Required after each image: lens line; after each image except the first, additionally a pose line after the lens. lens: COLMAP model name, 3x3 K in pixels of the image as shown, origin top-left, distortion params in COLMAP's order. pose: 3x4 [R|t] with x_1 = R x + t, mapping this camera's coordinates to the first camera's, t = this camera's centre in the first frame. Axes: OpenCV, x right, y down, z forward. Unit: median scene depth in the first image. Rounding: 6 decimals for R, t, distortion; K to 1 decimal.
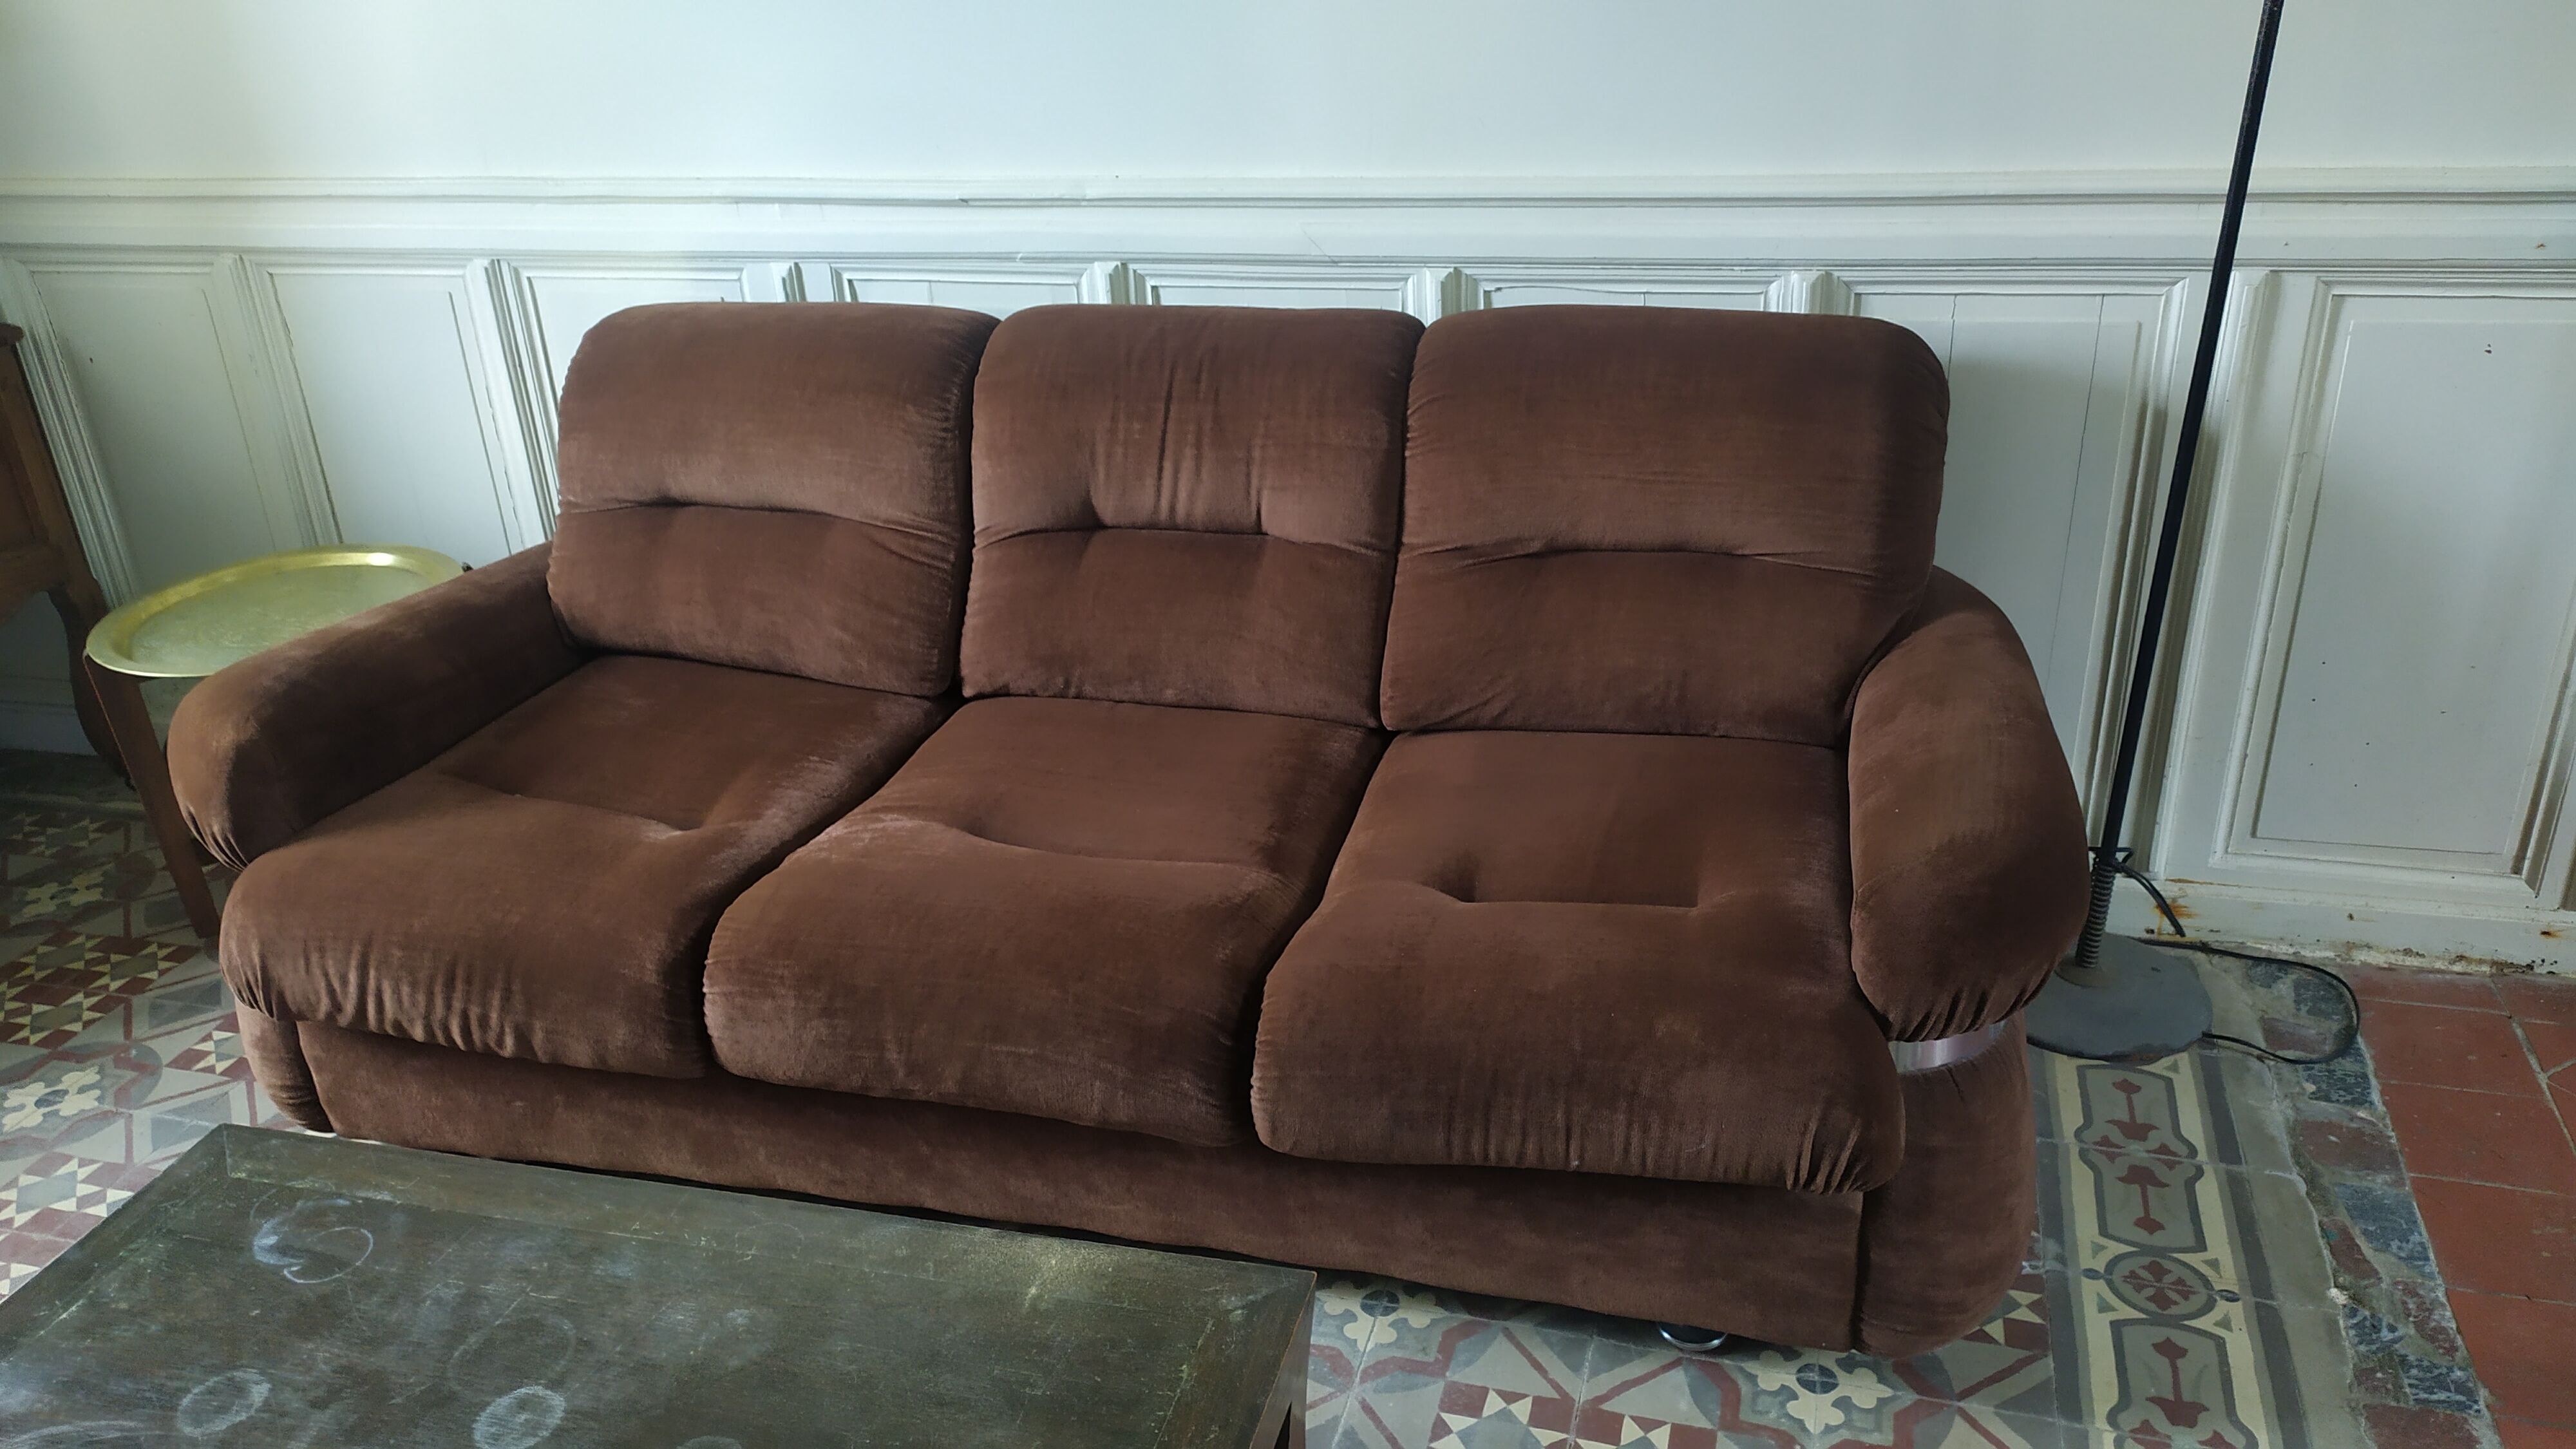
lens RADIAL K [[1898.6, 0, 1288.0], [0, 1898.6, 724.5], [0, 0, 1]] dist [0.025540, 0.000230]
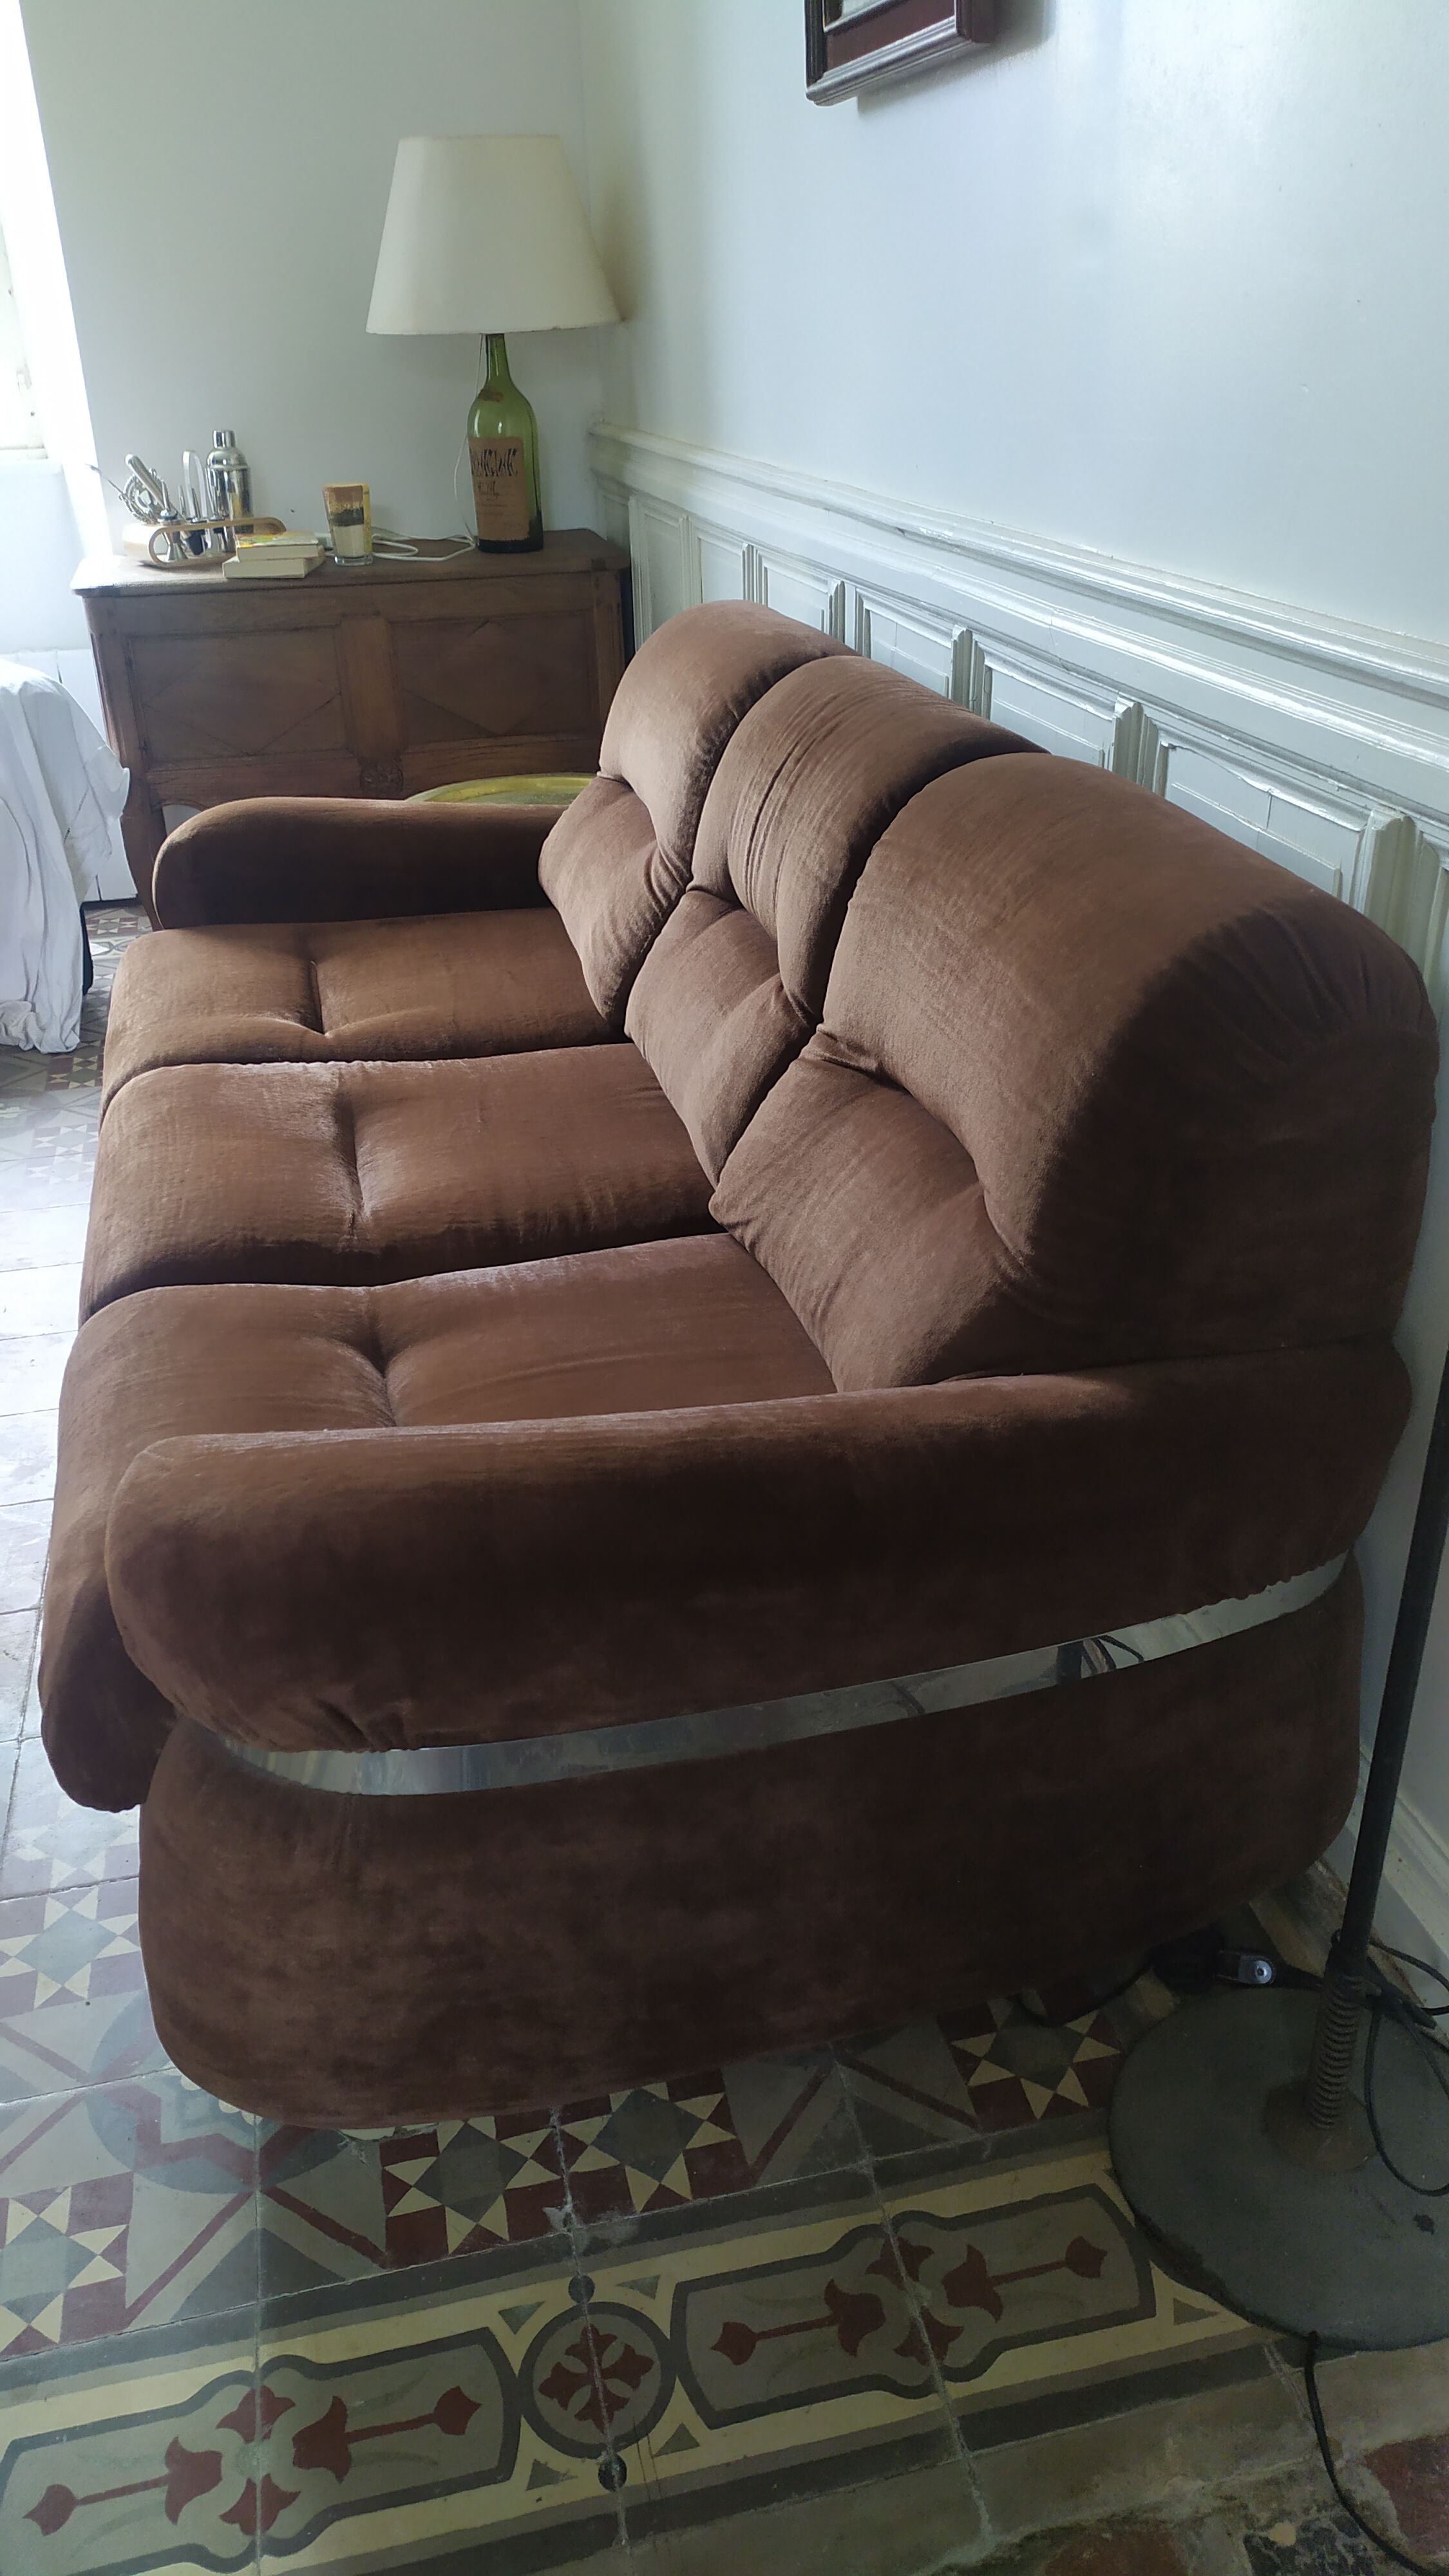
lens RADIAL K [[1898.6, 0, 724.5], [0, 1898.6, 1288.0], [0, 0, 1]] dist [0.025540, 0.000230]
pose [[0.498499, 0.431938, -0.751617, 0.671080], [-0.368846, 0.890313, 0.267013, -0.185339], [0.784507, 0.144125, 0.603138, 0.494020]]
